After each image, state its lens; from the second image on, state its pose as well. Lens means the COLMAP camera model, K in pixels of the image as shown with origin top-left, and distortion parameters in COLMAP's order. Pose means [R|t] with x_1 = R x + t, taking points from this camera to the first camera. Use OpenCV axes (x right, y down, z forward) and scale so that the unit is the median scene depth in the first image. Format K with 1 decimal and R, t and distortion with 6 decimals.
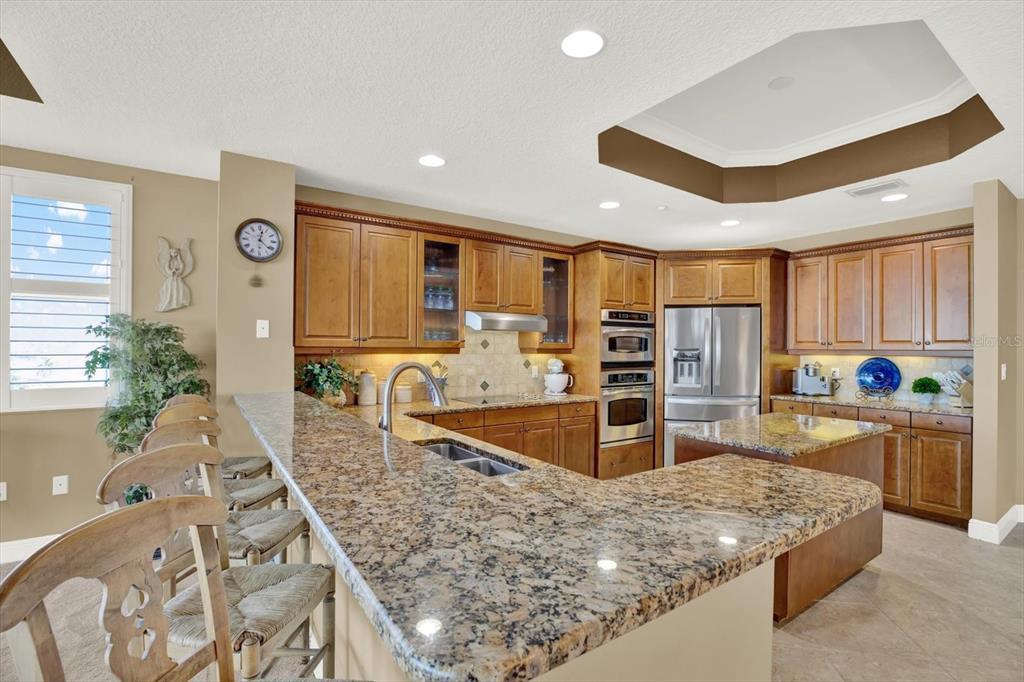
lens RADIAL K [[471.9, 0, 508.3], [0, 471.9, 349.4], [0, 0, 1]] dist [-0.027111, 0.000636]
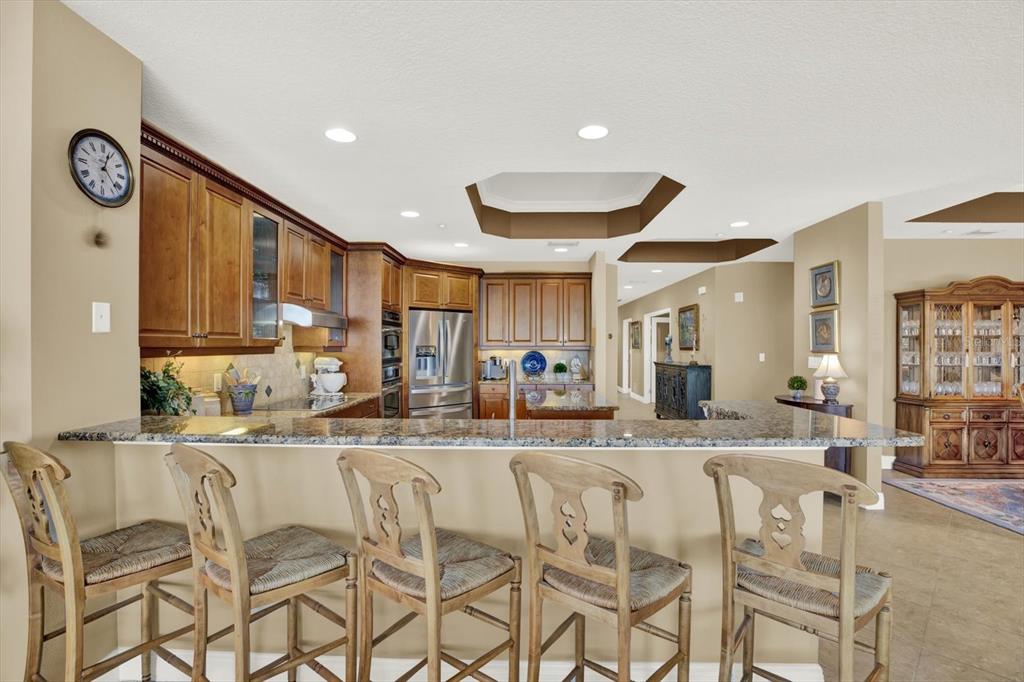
lens RADIAL K [[471.9, 0, 508.3], [0, 471.9, 349.4], [0, 0, 1]] dist [-0.027111, 0.000636]
pose [[0.583990, -0.011880, 0.811674, -0.480694], [0.005654, 0.999928, 0.010568, -0.004492], [-0.811741, -0.001583, 0.584015, 0.161382]]
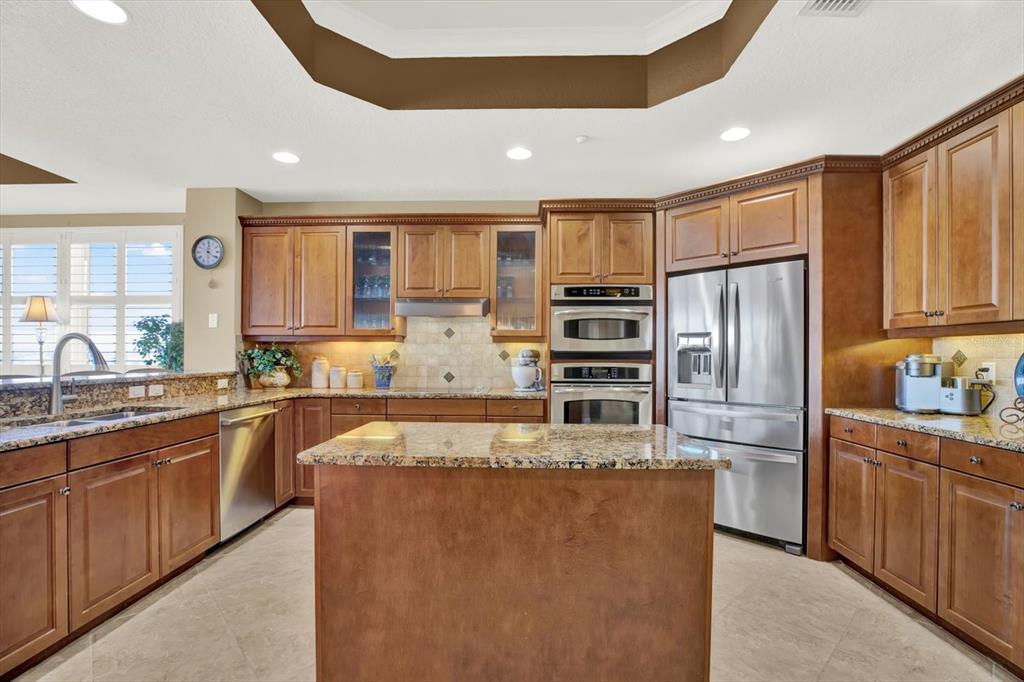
lens RADIAL K [[471.9, 0, 508.3], [0, 471.9, 349.4], [0, 0, 1]] dist [-0.027111, 0.000636]
pose [[0.809384, -0.005860, -0.587251, 0.601749], [-0.001381, 0.999928, -0.011882, 0.032916], [0.587278, 0.010428, 0.809318, 0.305331]]
